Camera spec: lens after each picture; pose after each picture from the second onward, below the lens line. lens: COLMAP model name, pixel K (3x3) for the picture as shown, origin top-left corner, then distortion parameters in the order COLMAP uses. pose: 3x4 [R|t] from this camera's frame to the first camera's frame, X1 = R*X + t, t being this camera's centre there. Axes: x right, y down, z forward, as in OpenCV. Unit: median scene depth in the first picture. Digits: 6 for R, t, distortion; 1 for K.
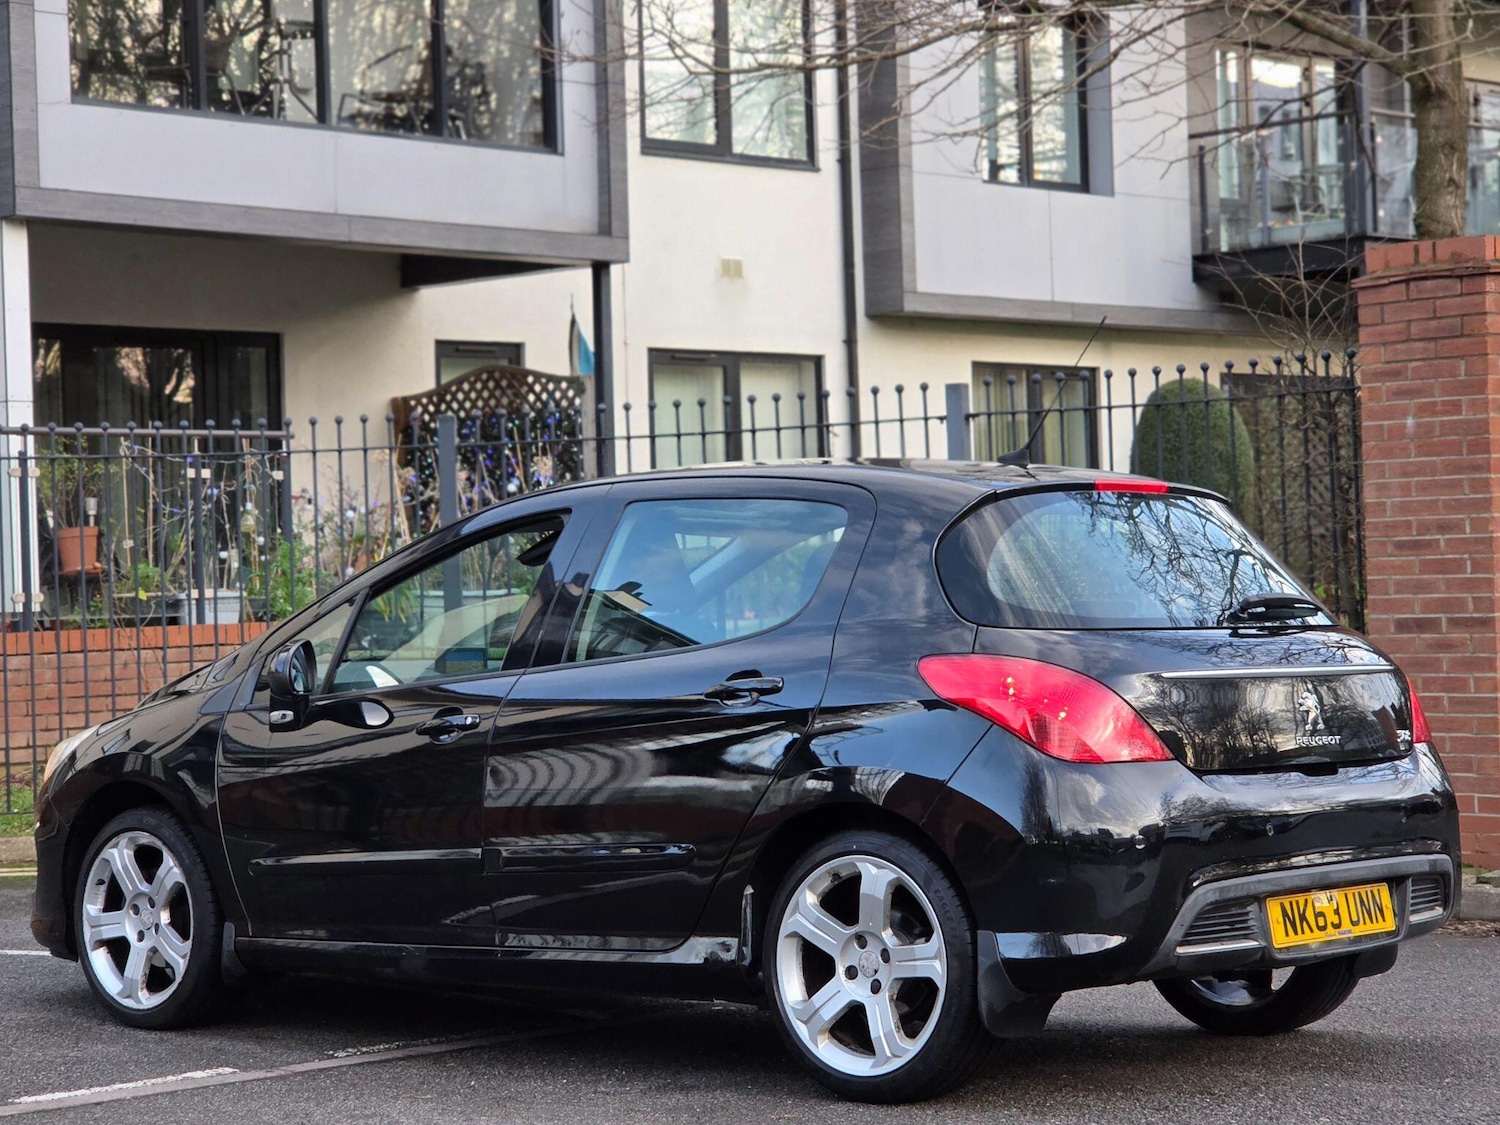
lens RADIAL K [[3617.4, 0, 800.1], [0, 3617.4, 562.5], [0, 0, 1]] dist [-0.417712, 7.583551]
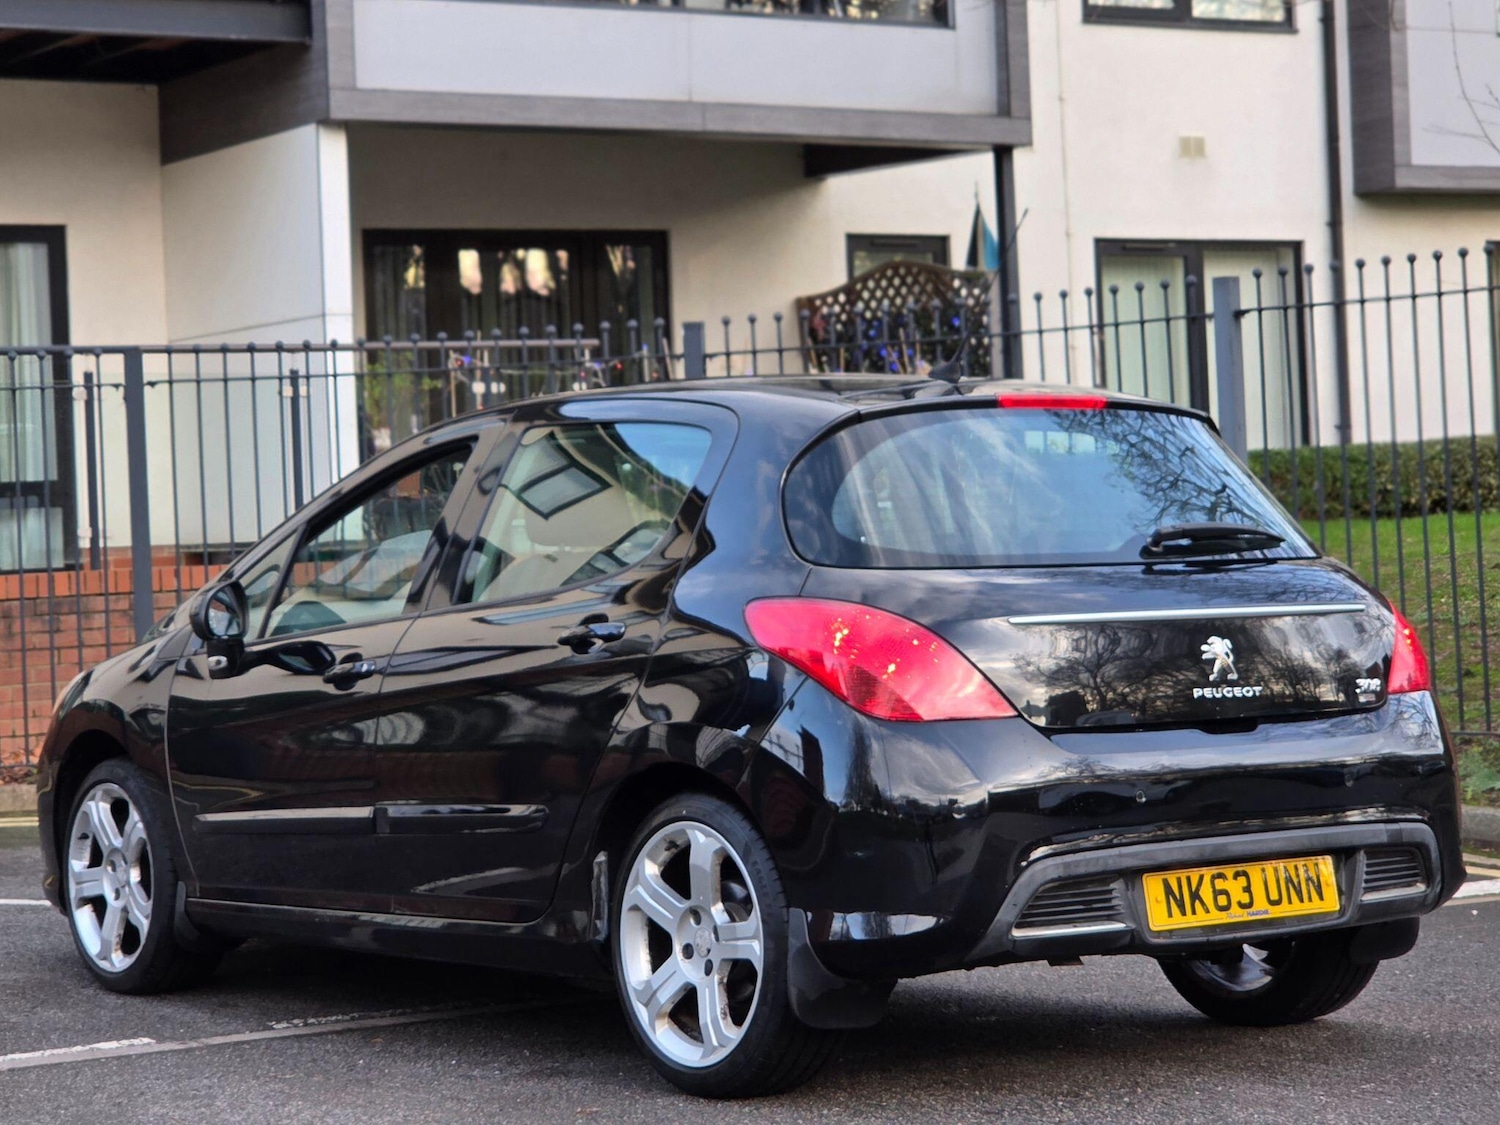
lens RADIAL K [[3921.4, 0, 750.0], [0, 3921.4, 562.5], [0, 0, 1]] dist [-0.537804, 11.390437]
pose [[0.974661, -0.007099, -0.223576, 0.214510], [0.012837, 0.999624, 0.024223, -0.005620], [0.223320, -0.026479, 0.974386, 0.049479]]
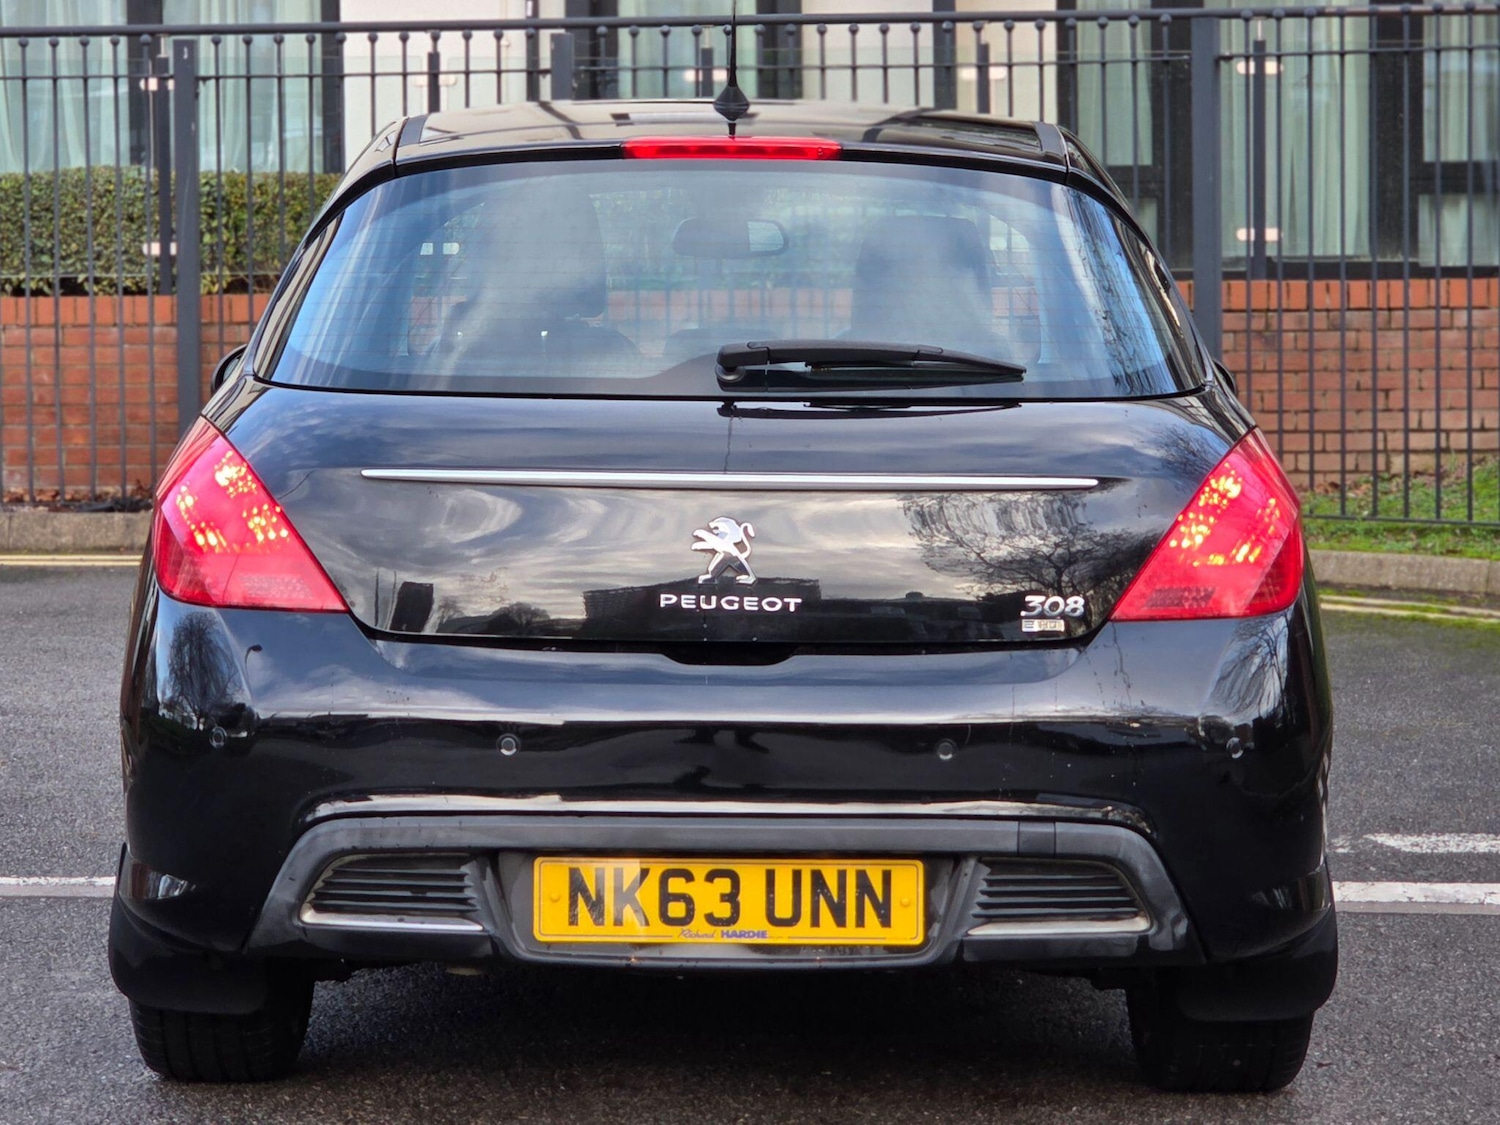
lens RADIAL K [[3921.4, 0, 750.0], [0, 3921.4, 562.5], [0, 0, 1]] dist [-0.537804, 11.390437]
pose [[0.641752, 0.097780, -0.760653, 0.554202], [-0.008529, 0.992687, 0.120413, -0.029409], [0.766865, -0.070788, 0.637893, 0.530389]]
